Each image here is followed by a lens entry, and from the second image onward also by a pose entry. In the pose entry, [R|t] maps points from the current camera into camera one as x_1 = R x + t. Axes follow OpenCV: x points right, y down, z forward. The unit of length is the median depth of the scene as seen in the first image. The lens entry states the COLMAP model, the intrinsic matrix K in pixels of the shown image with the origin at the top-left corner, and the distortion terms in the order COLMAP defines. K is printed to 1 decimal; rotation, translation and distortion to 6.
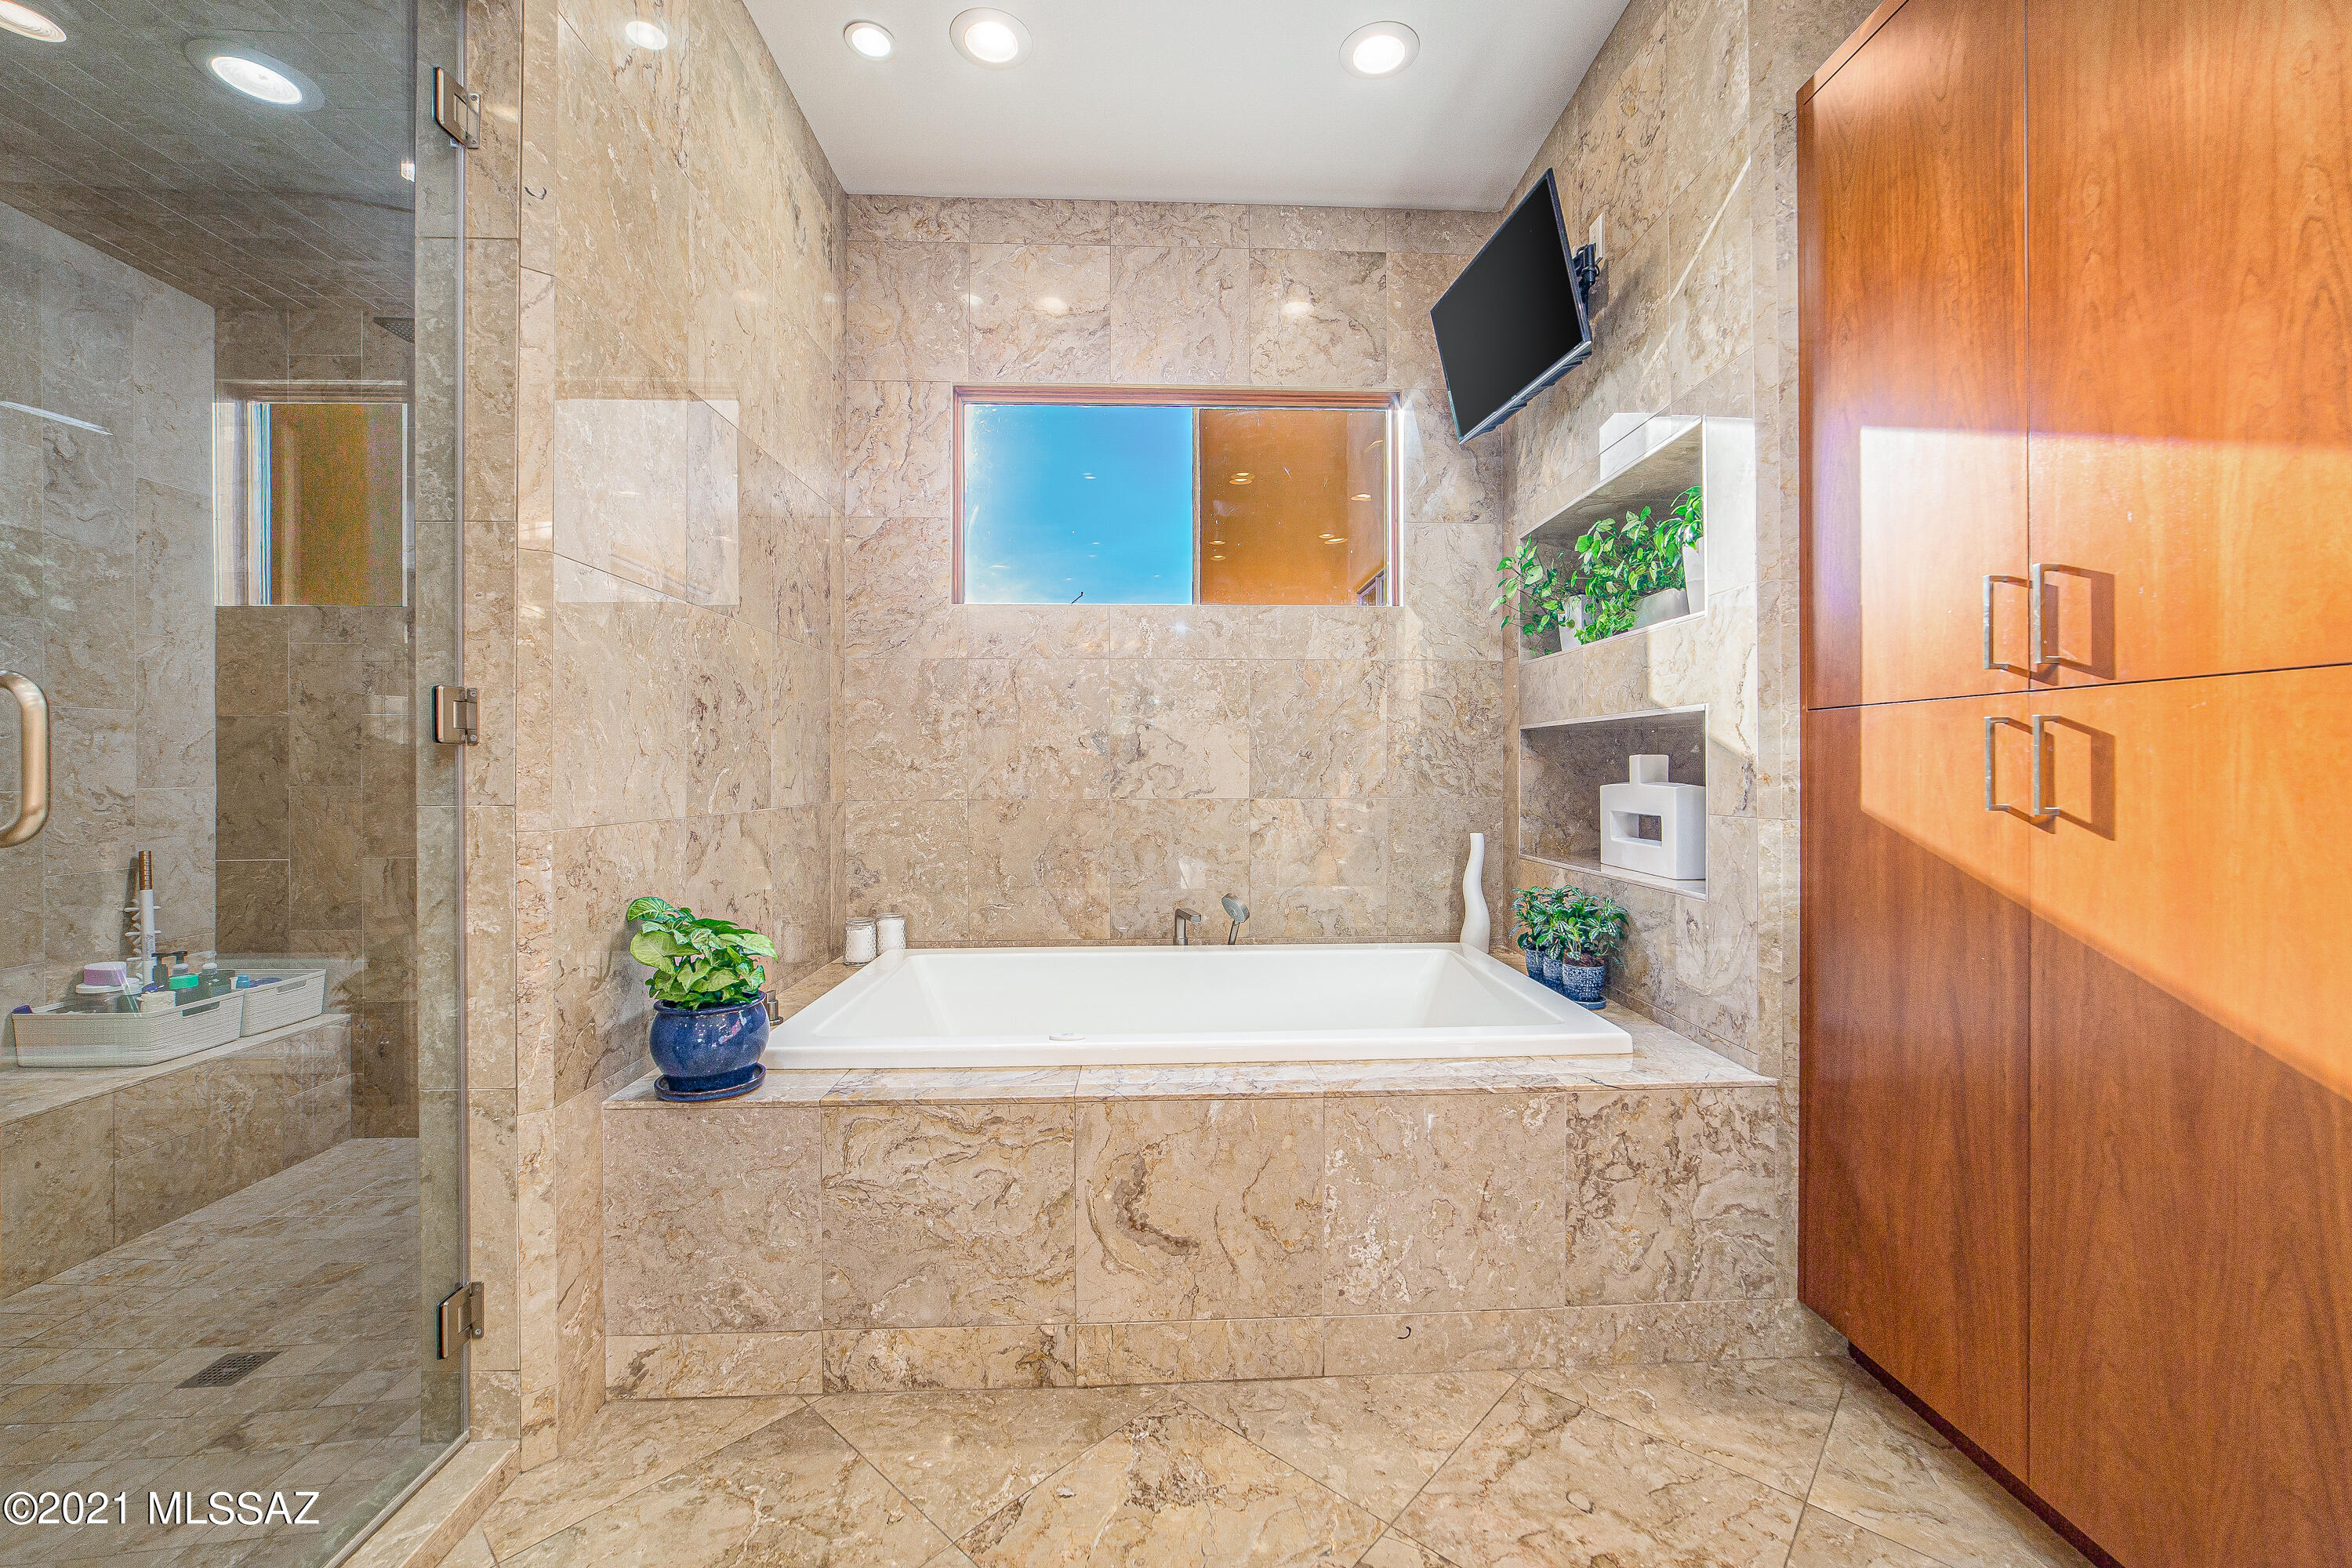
lens RADIAL K [[915.0, 0, 1178.9], [0, 915.0, 771.9], [0, 0, 1]] dist [-0.030084, 0.010700]
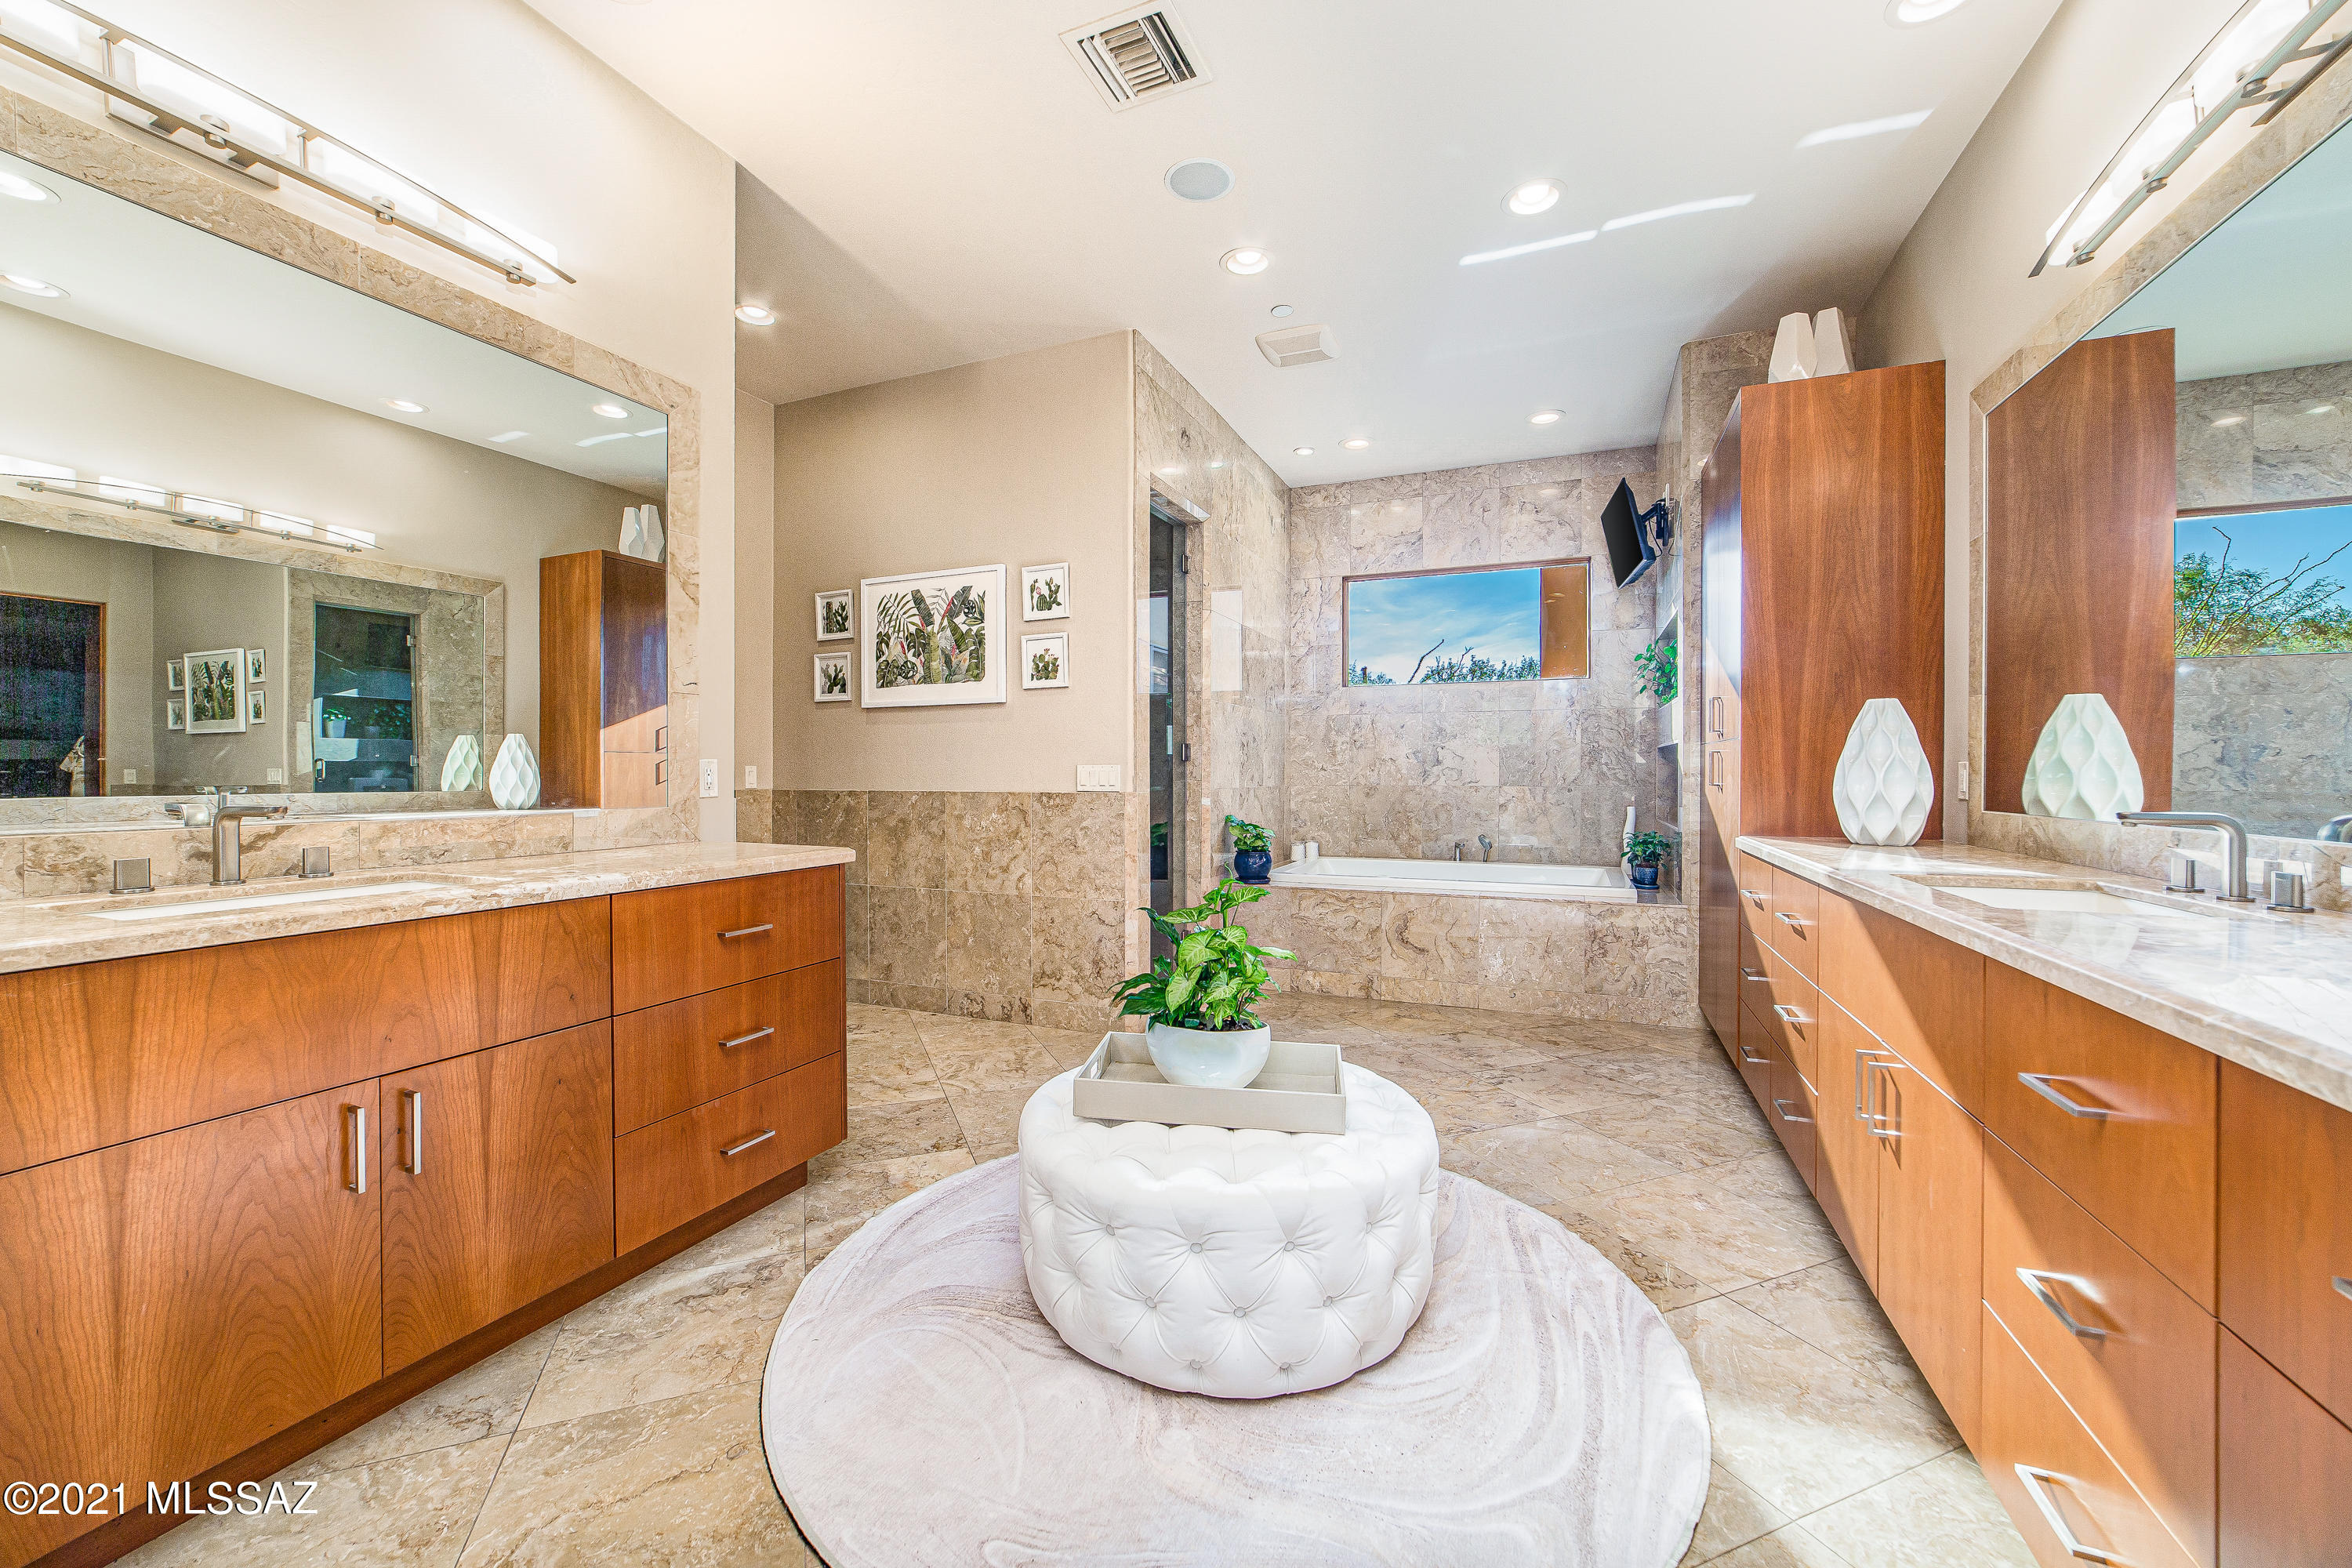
lens RADIAL K [[915.0, 0, 1178.9], [0, 915.0, 771.9], [0, 0, 1]] dist [-0.030084, 0.010700]
pose [[0.906751, 0.003659, -0.421650, 0.442195], [-0.004489, 0.999989, -0.000976, 0.008555], [0.421642, 0.002778, 0.906758, -1.568844]]
